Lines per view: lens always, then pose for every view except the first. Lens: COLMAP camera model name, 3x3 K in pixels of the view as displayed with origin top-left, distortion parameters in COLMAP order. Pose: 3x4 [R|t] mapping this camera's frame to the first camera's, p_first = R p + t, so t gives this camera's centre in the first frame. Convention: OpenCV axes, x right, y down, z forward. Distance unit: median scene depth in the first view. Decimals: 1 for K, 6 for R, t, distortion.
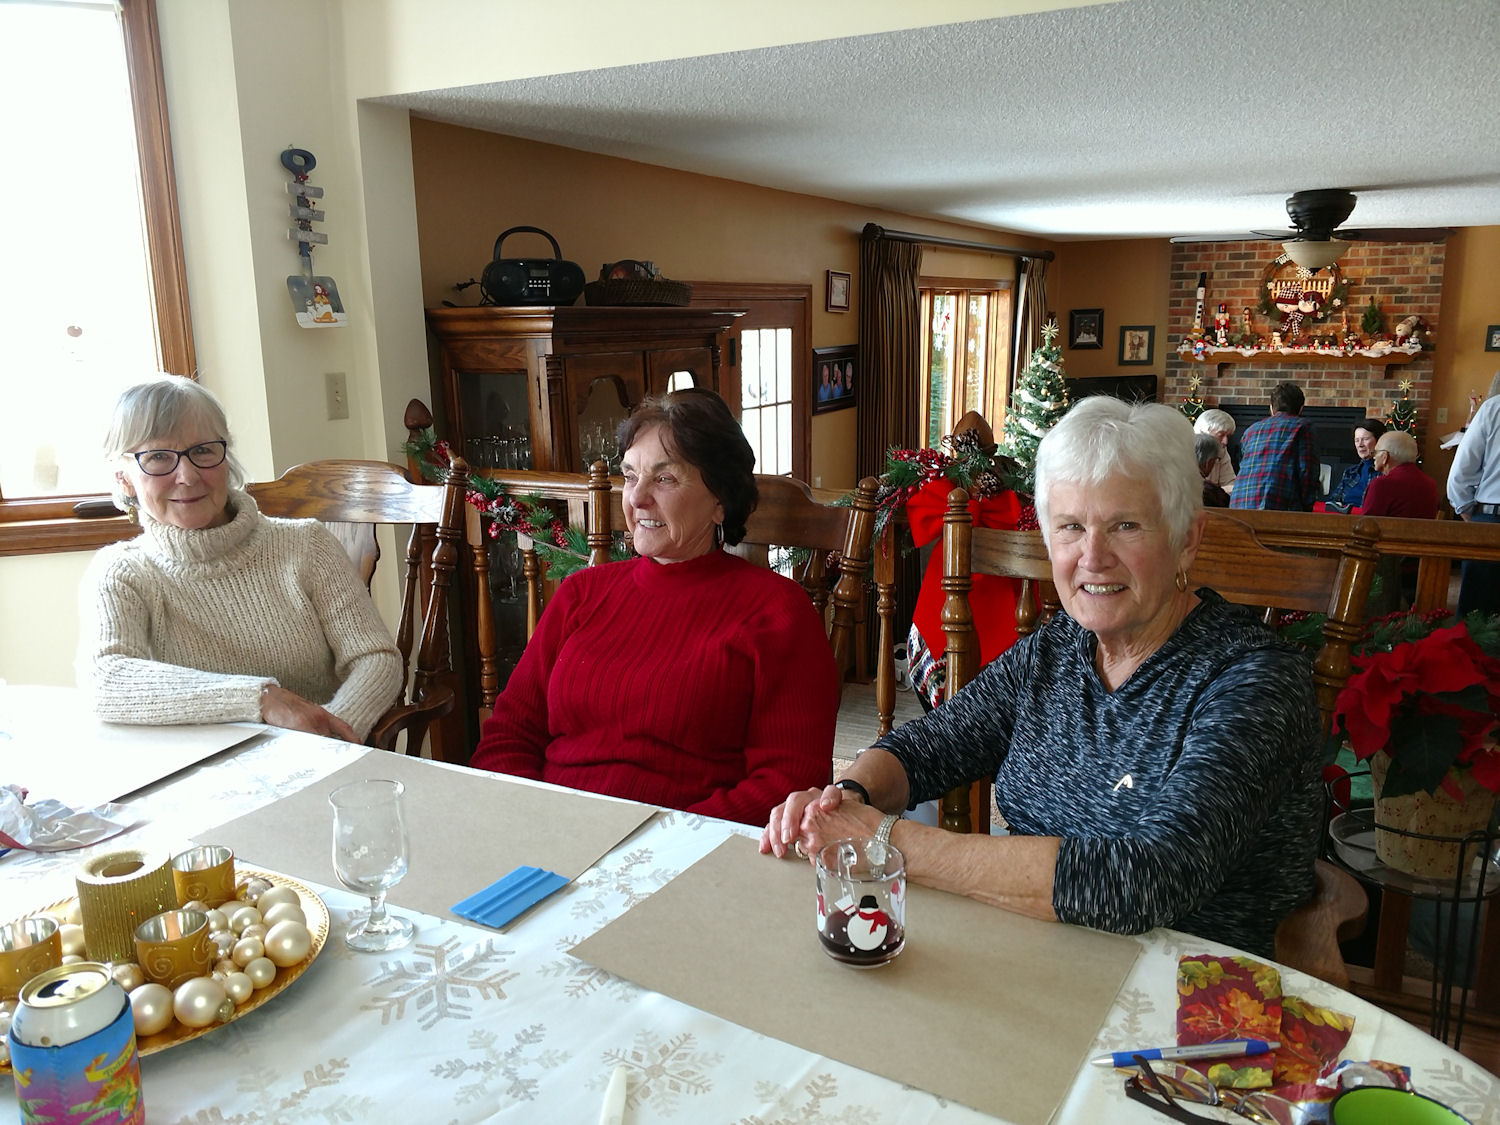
lens RADIAL K [[1105.5, 0, 750.0], [0, 1105.5, 562.5], [0, 0, 1]] dist [0.102377, -0.180690]
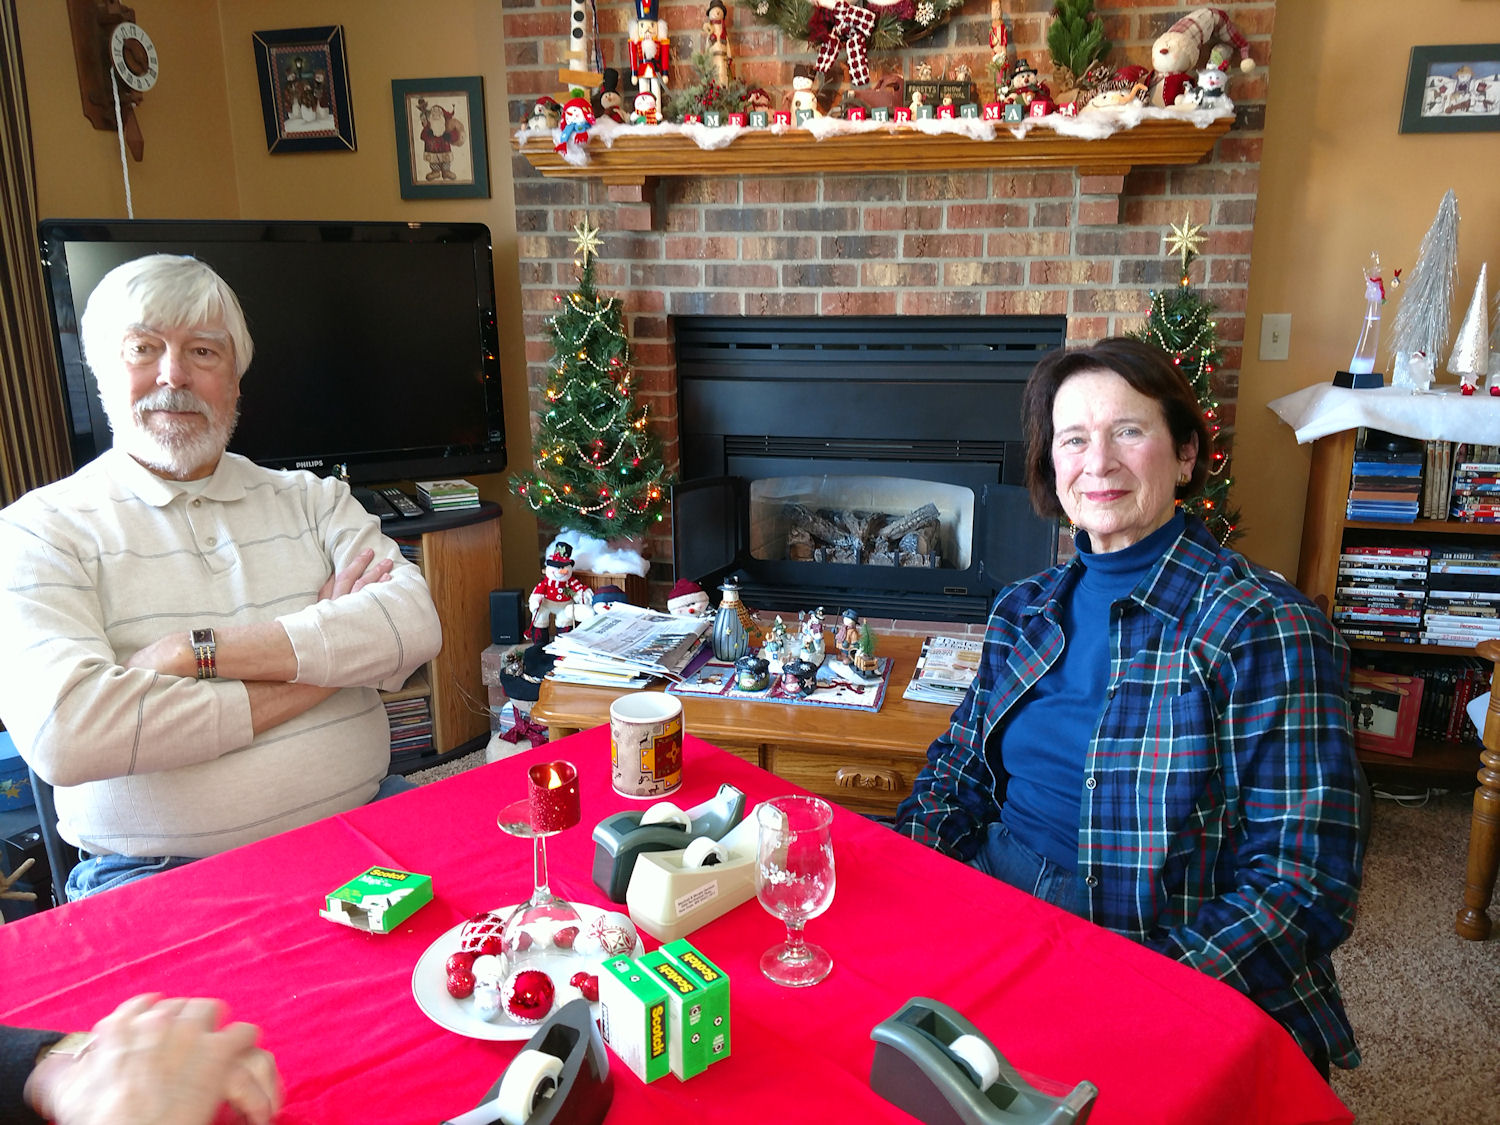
lens RADIAL K [[1105.5, 0, 750.0], [0, 1105.5, 562.5], [0, 0, 1]] dist [0.102377, -0.180690]
pose [[0.967488, -0.059294, 0.245867, 0.372429], [0.048587, 0.997597, 0.049394, -0.086074], [-0.248205, -0.035842, 0.968044, 0.698992]]
